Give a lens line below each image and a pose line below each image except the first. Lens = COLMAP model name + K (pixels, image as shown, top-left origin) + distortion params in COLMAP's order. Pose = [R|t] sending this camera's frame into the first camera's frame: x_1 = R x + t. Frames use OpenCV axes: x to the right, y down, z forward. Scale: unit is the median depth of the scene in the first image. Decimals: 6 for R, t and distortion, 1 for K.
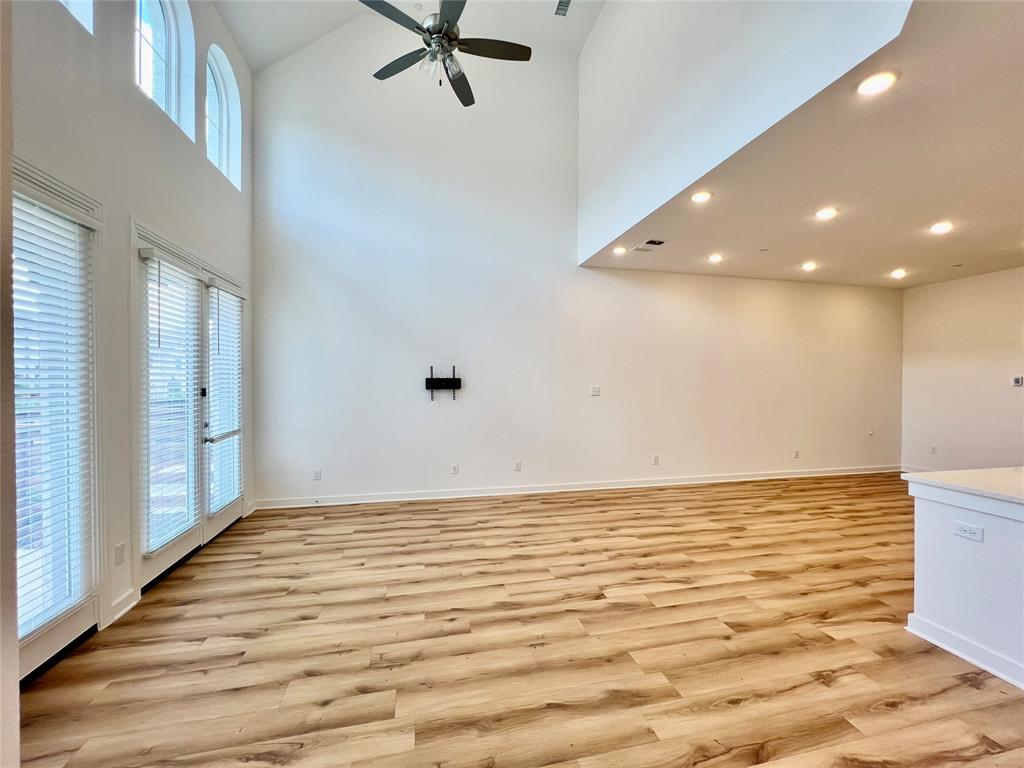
lens RADIAL K [[409.9, 0, 512.7], [0, 409.9, 383.3], [0, 0, 1]] dist [-0.002063, 0.001031]
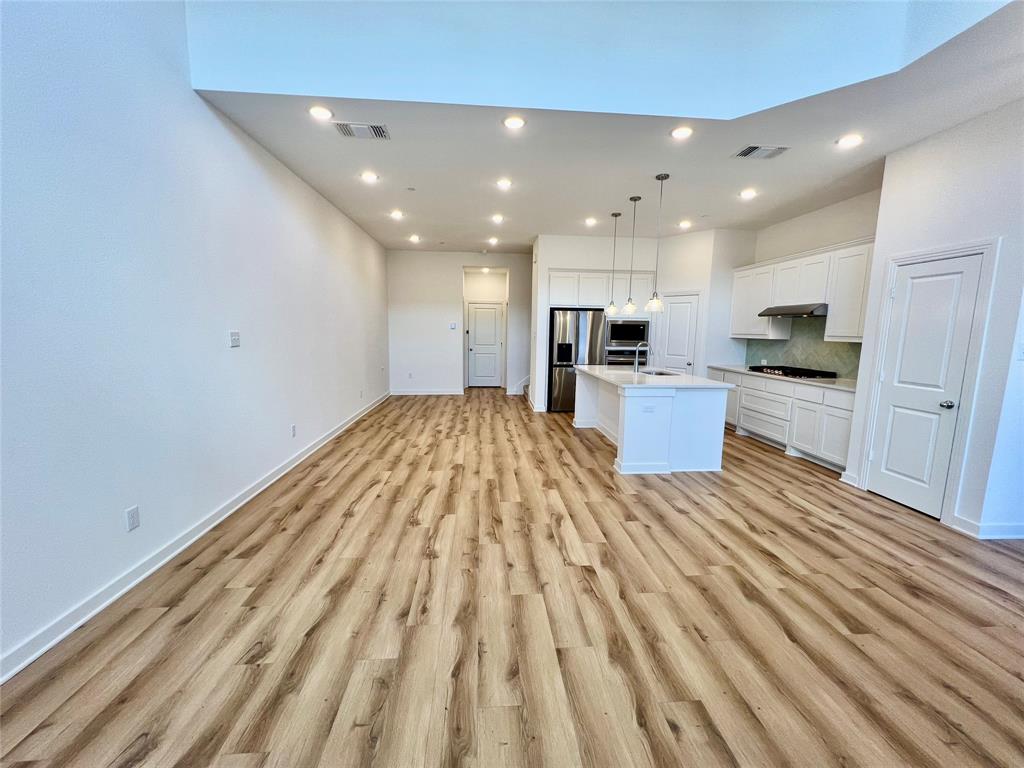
lens RADIAL K [[409.9, 0, 514.8], [0, 409.9, 383.0], [0, 0, 1]] dist [-0.002063, 0.001031]
pose [[0.148244, -0.131455, 0.980175, -0.479558], [-0.008788, 0.990912, 0.134224, -0.000763], [-0.988912, -0.028511, 0.145742, 0.787467]]
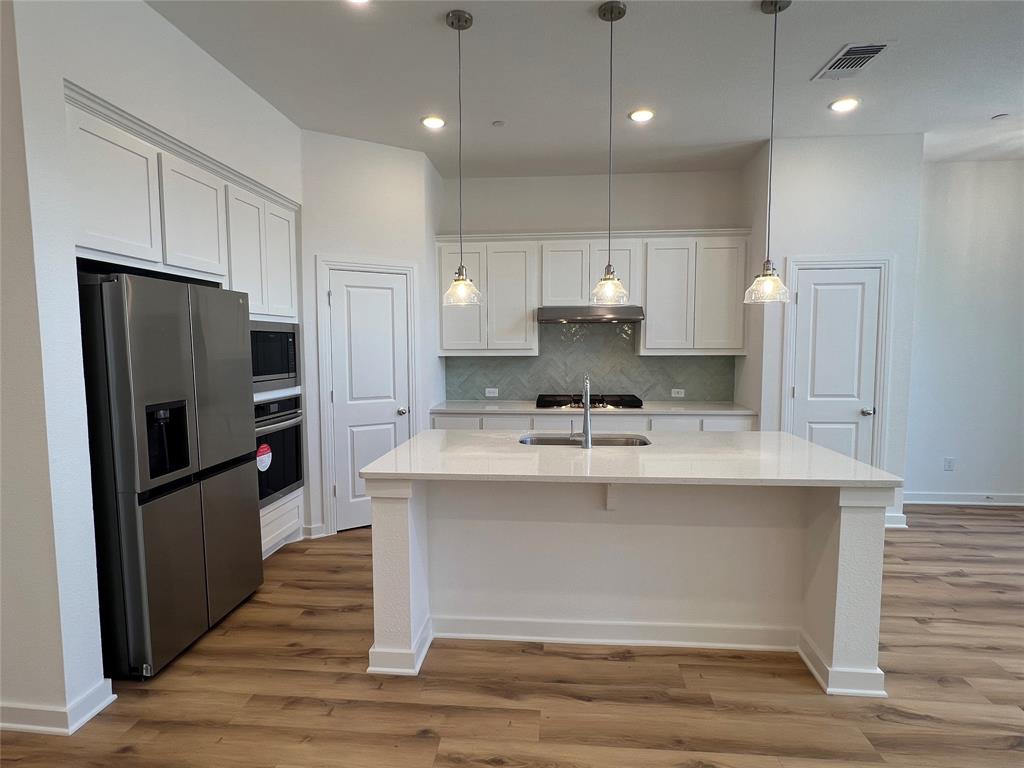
lens RADIAL K [[534.3, 0, 511.9], [0, 534.3, 389.4], [0, 0, 1]] dist [-0.000456, 0.000352]
pose [[-0.949735, -0.025982, 0.311976, 0.851276], [0.003070, 0.995729, 0.092272, -0.004484], [-0.313041, 0.088592, -0.945599, 1.324090]]
